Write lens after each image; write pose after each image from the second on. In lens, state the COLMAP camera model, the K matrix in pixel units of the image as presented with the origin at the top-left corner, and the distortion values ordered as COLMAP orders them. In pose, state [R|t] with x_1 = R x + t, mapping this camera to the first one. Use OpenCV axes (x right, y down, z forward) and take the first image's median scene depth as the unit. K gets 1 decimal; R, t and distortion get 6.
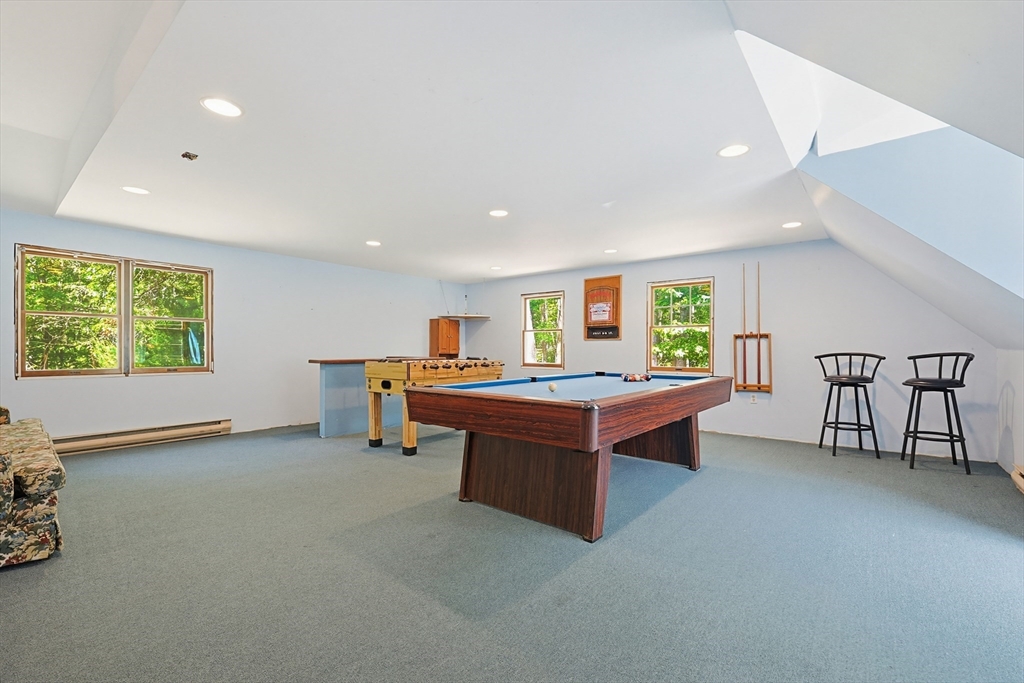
lens RADIAL K [[432.2, 0, 512.0], [0, 432.2, 341.5], [0, 0, 1]] dist [-0.041263, -0.000012]
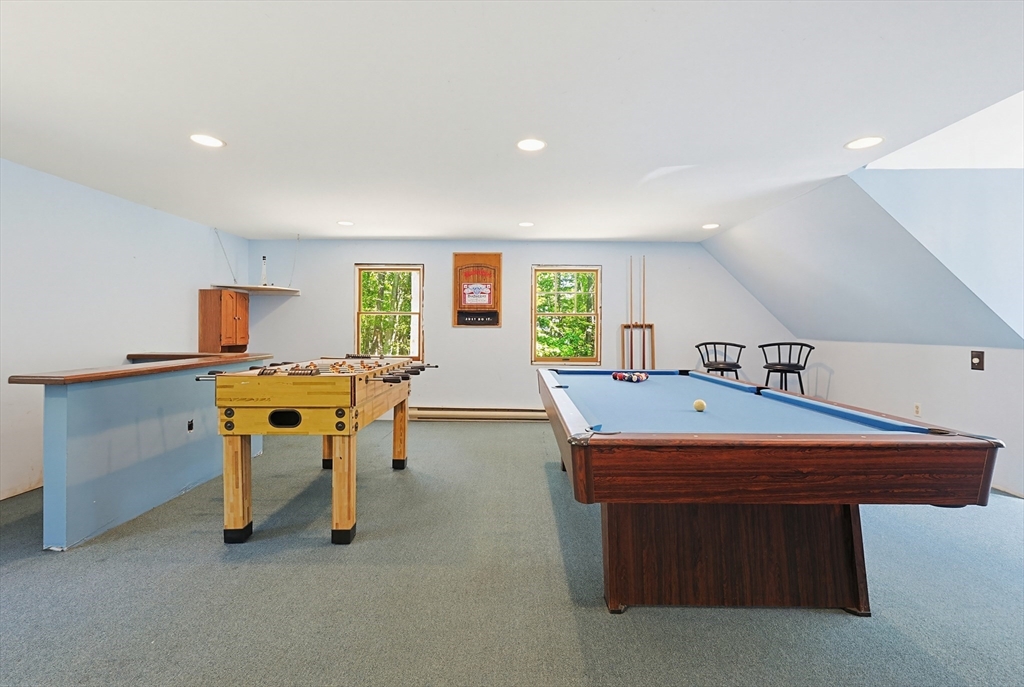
lens RADIAL K [[436.0, 0, 508.0], [0, 436.0, 328.4], [0, 0, 1]] dist [-0.004026, -0.000187]
pose [[0.779212, 0.003301, 0.626752, -0.349734], [-0.014979, 0.999799, 0.013356, -0.016182], [-0.626582, -0.019795, 0.779104, 0.359235]]
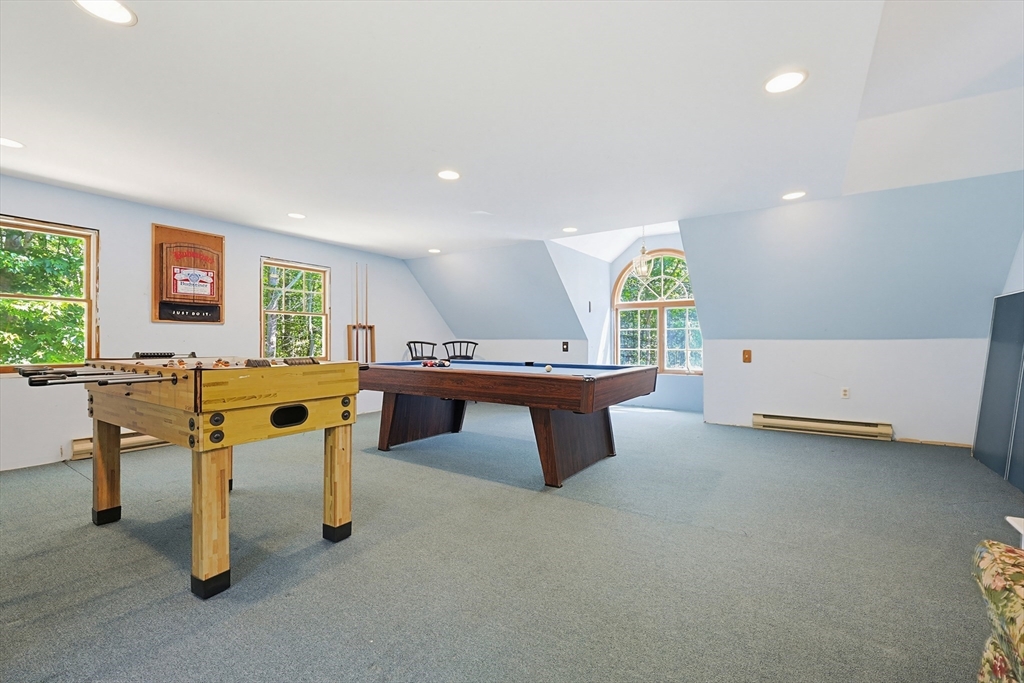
lens RADIAL K [[436.1, 0, 512.0], [0, 436.1, 341.5], [0, 0, 1]] dist [-0.000008, -0.000100]
pose [[-0.095898, -0.003082, 0.995386, -0.644690], [-0.022522, 0.999746, 0.000926, 0.016139], [-0.995136, -0.022330, -0.095943, 0.693880]]
